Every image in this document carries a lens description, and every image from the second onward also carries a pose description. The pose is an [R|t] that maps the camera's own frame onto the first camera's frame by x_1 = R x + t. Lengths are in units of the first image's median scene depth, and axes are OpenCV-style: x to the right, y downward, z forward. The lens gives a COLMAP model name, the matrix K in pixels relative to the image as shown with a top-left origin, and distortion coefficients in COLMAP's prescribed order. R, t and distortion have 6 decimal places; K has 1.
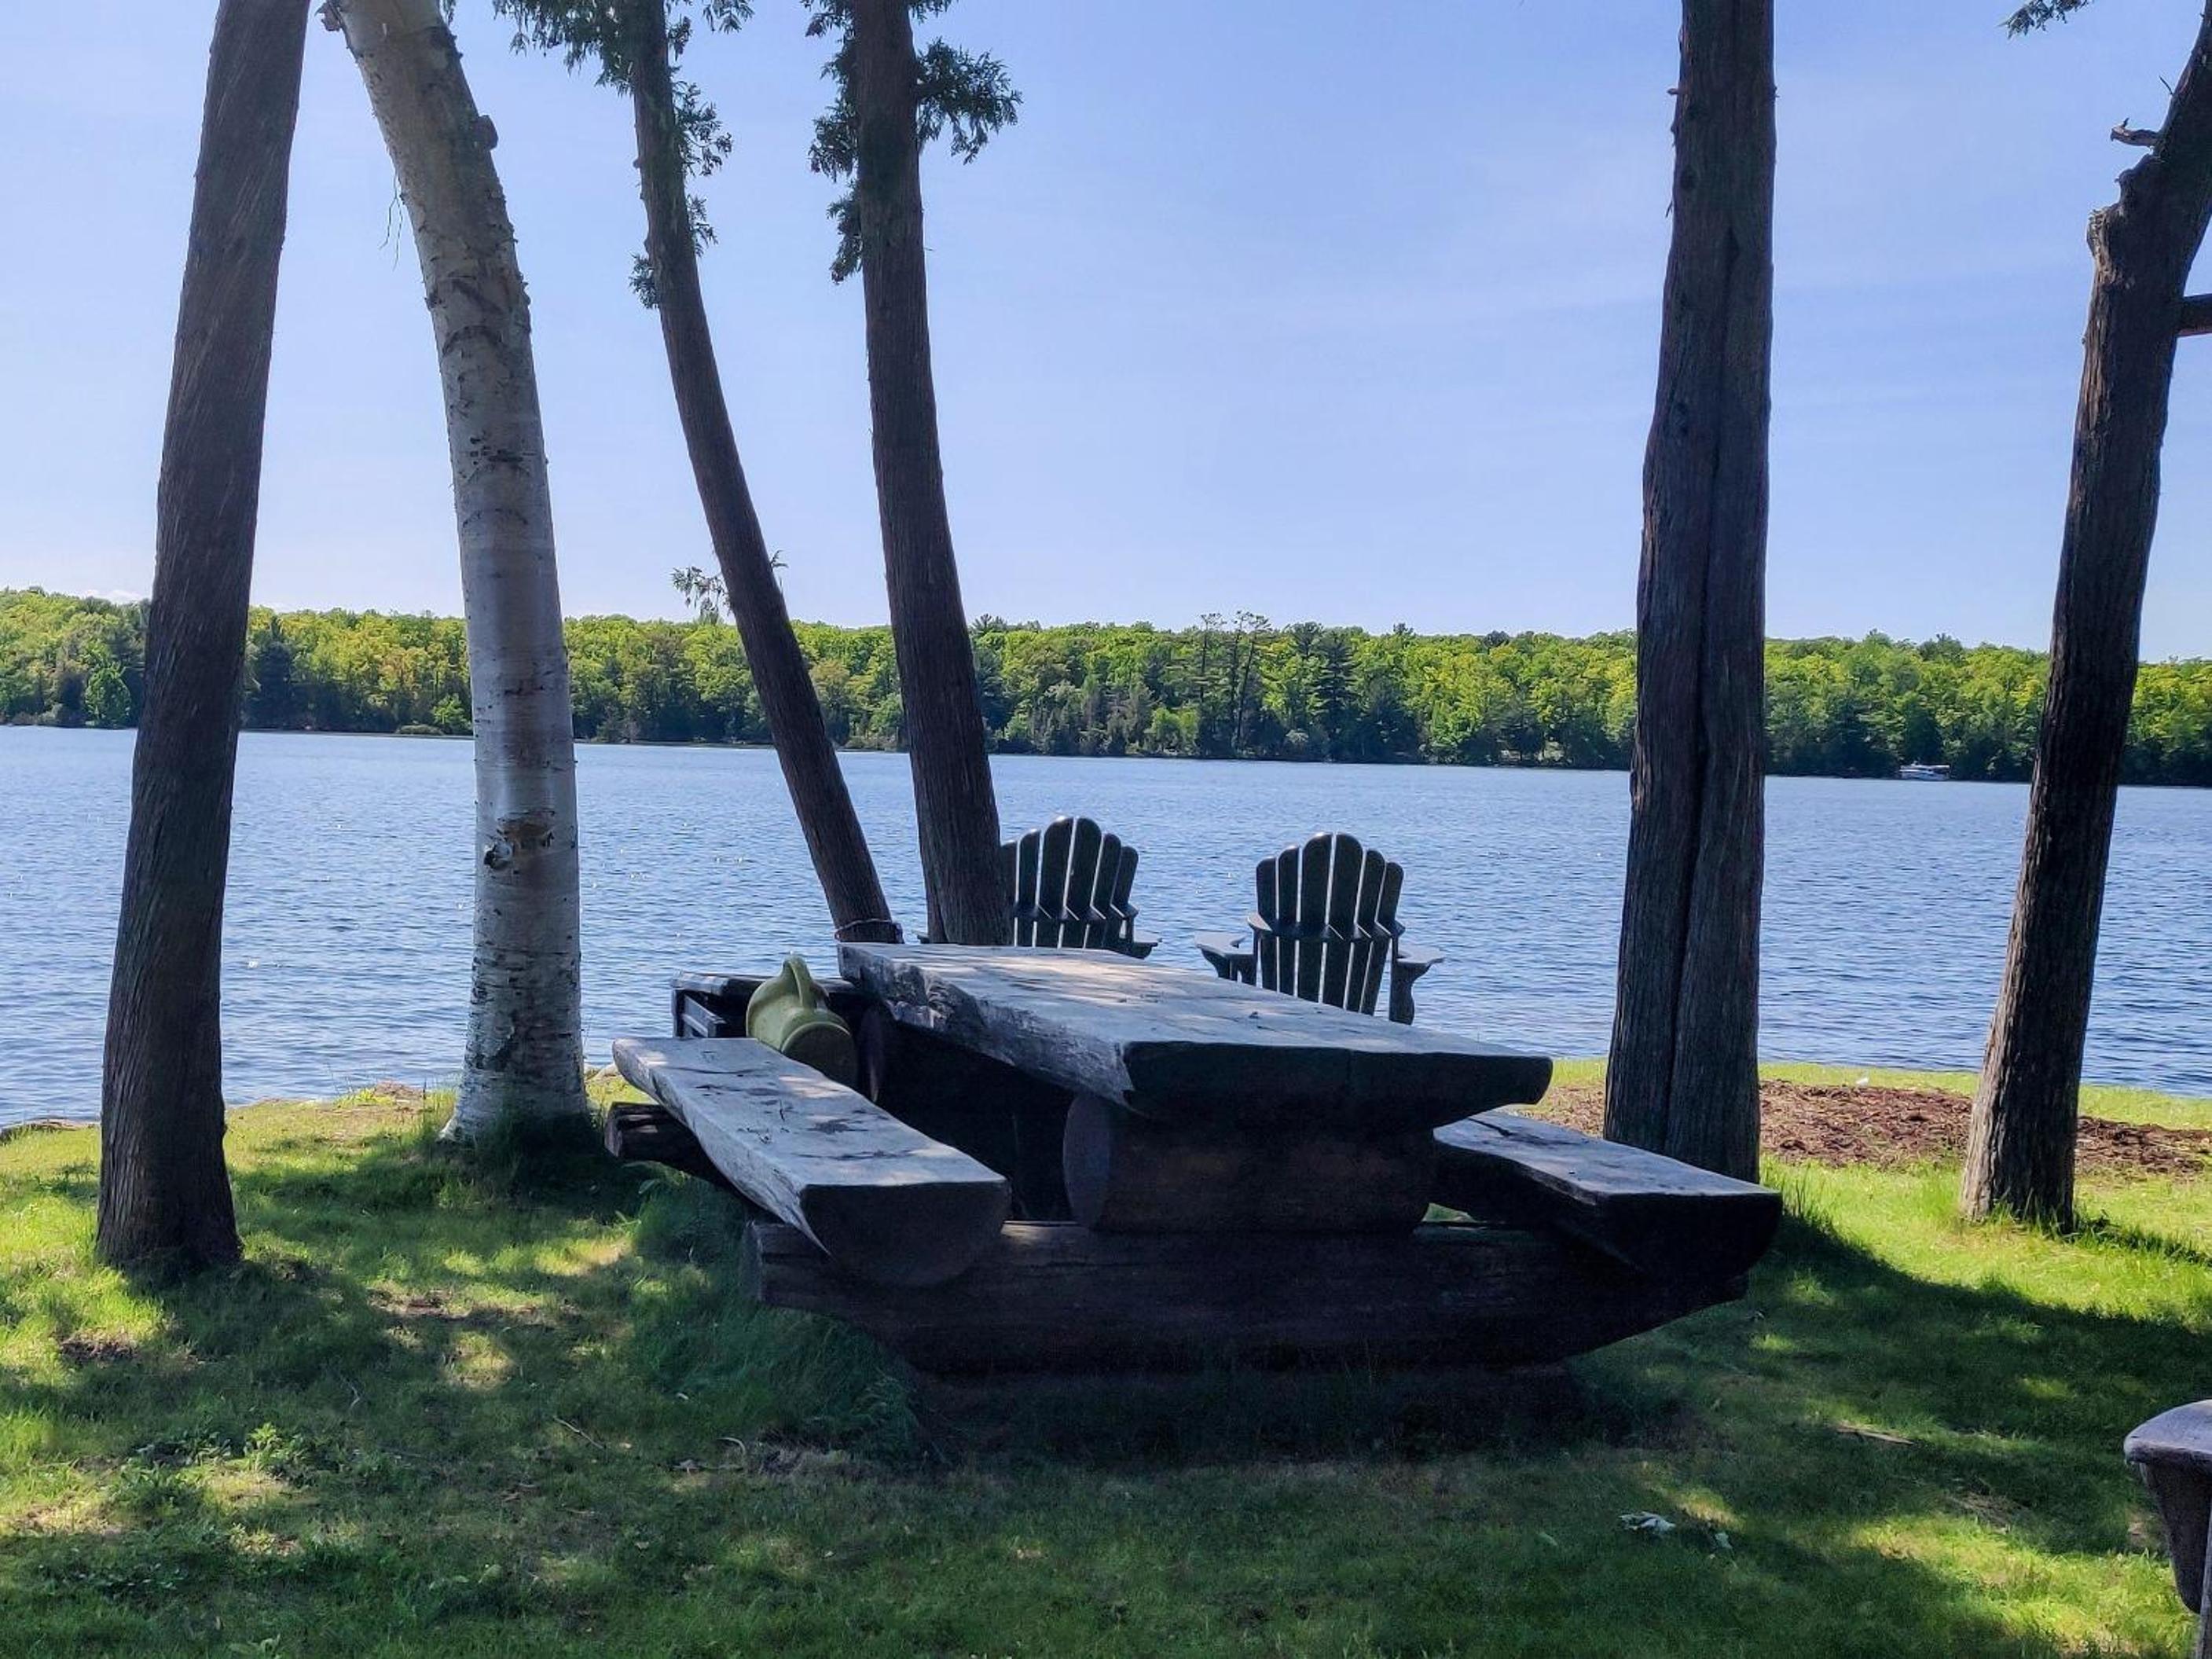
lens RADIAL K [[1923.0, 0, 1094.2], [0, 1923.0, 836.8], [0, 0, 1]] dist [0.018515, 0.017243]
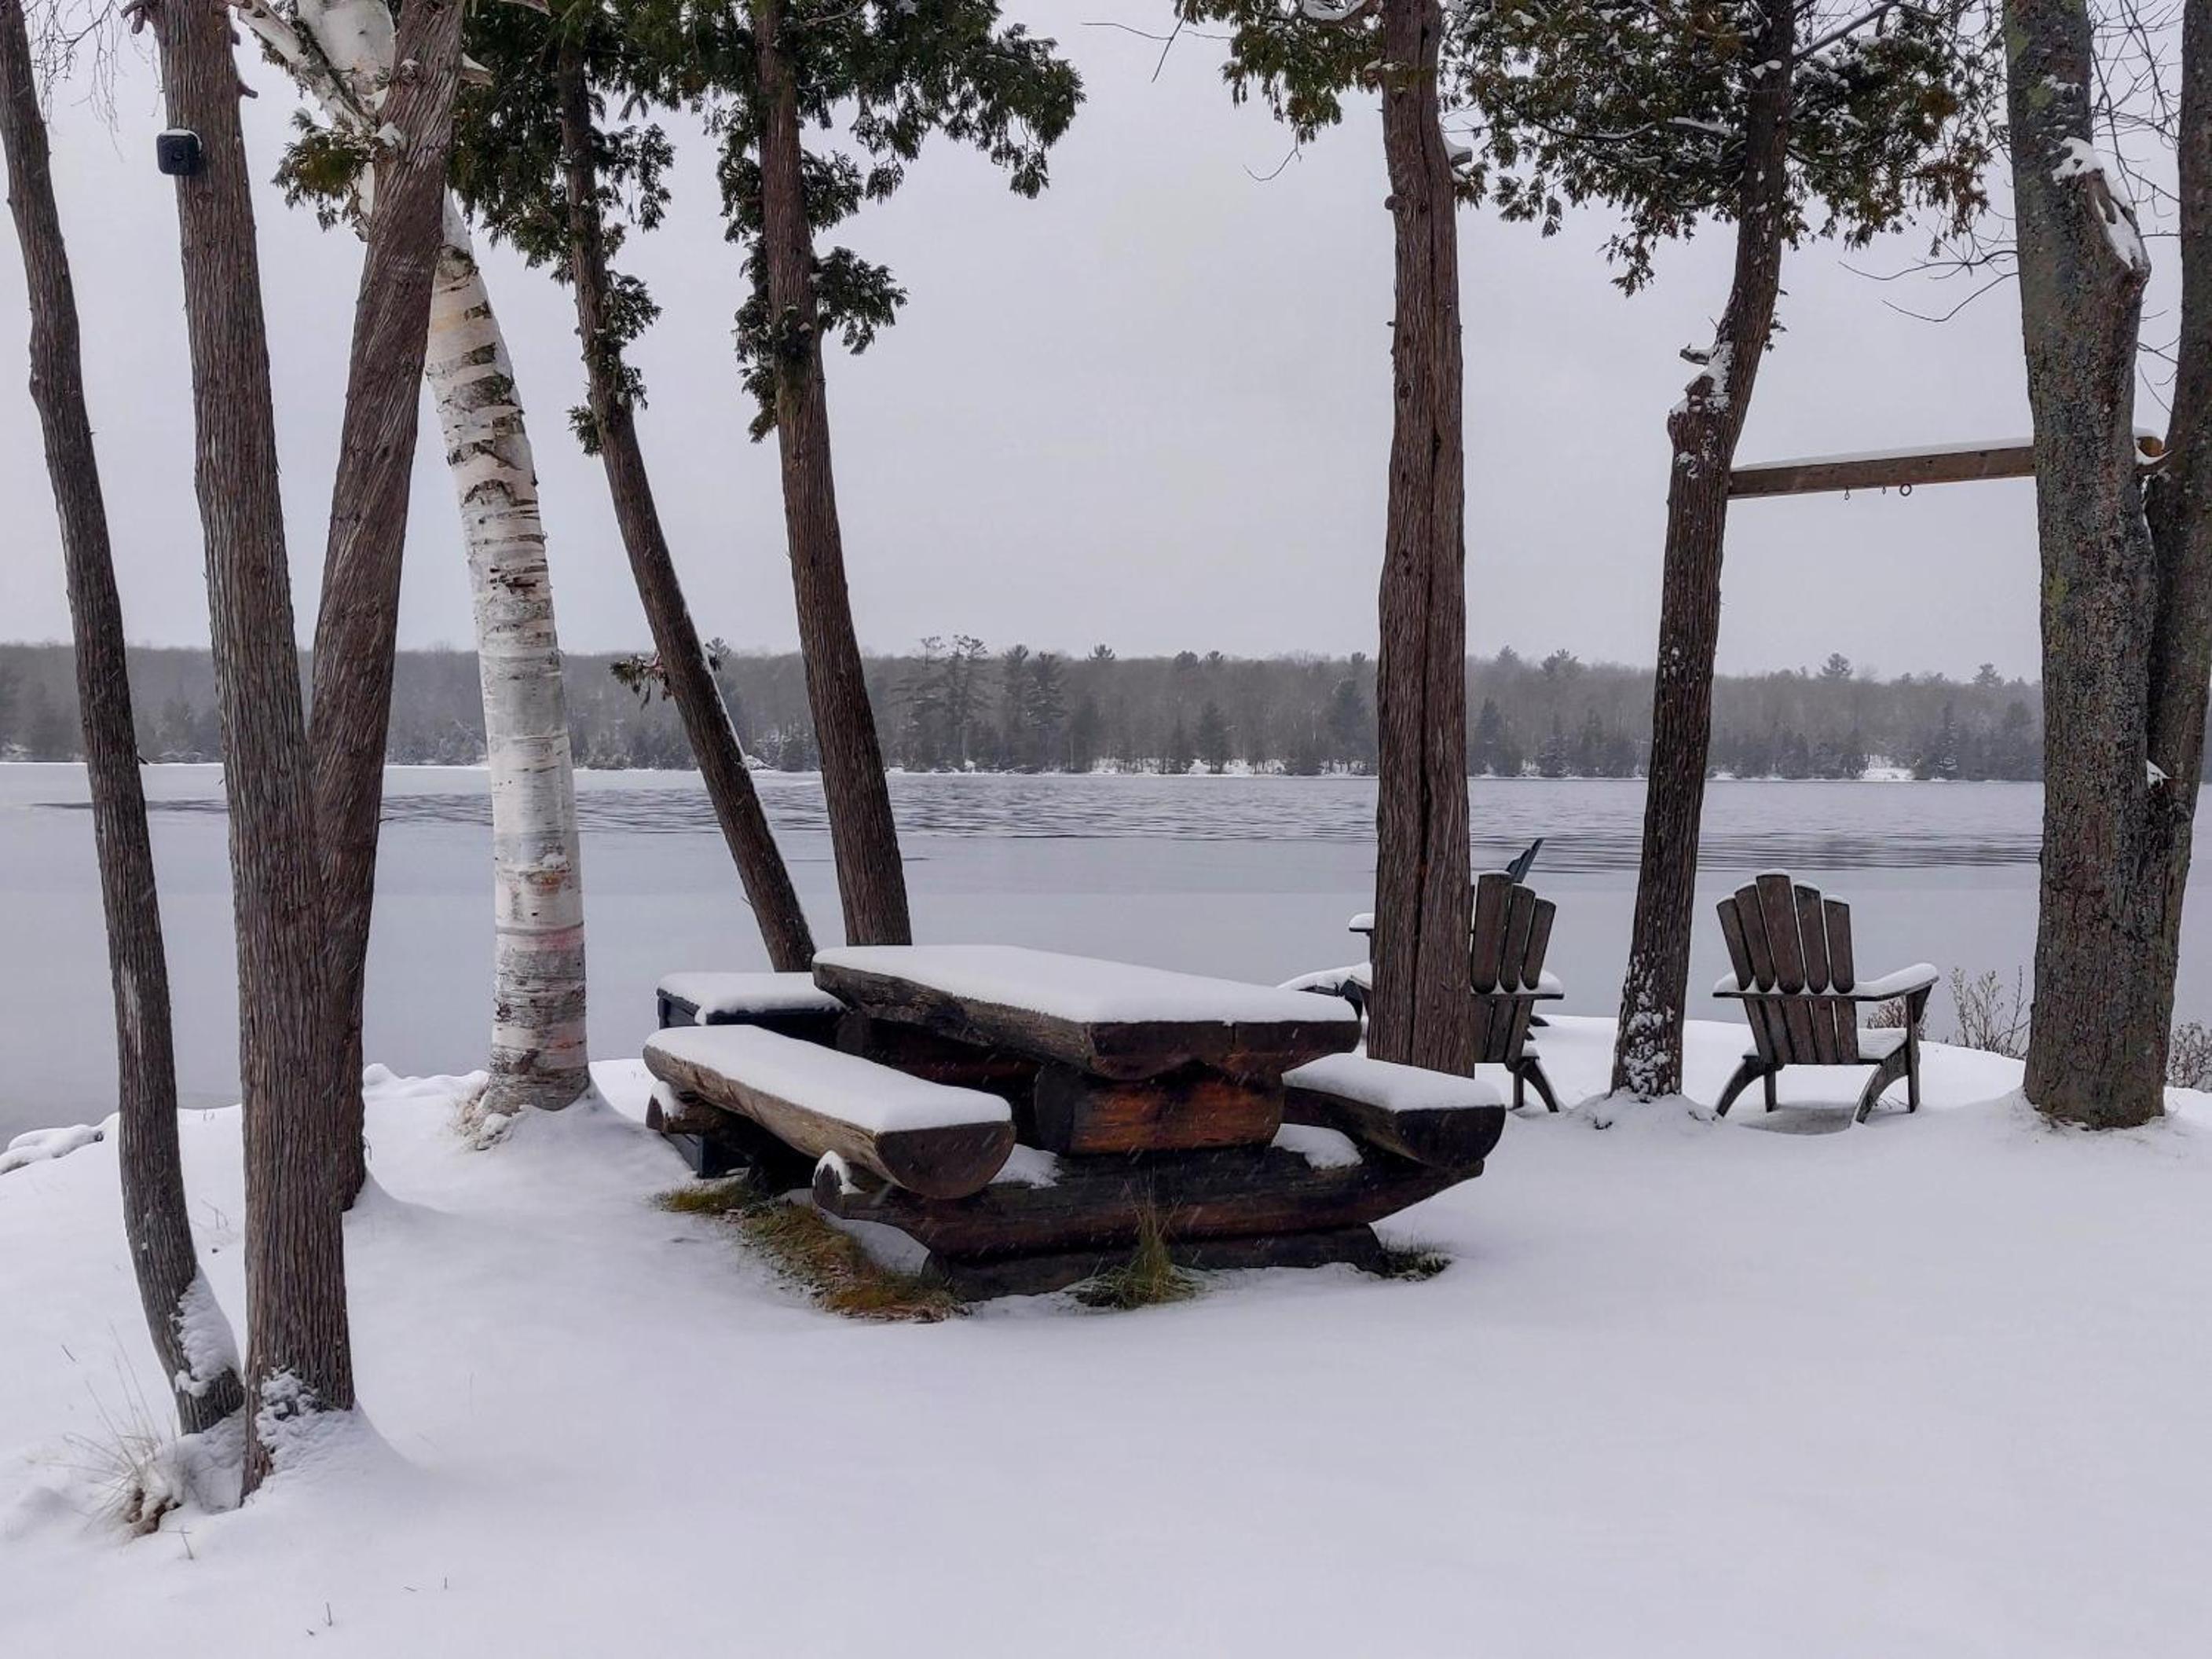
lens RADIAL K [[1922.9, 0, 1116.9], [0, 1922.9, 829.9], [0, 0, 1]] dist [0.018515, 0.017243]
pose [[0.980770, -0.028618, 0.193059, -0.167041], [0.028172, 0.999590, 0.005059, -0.033817], [-0.193124, 0.000477, 0.981174, -0.312706]]
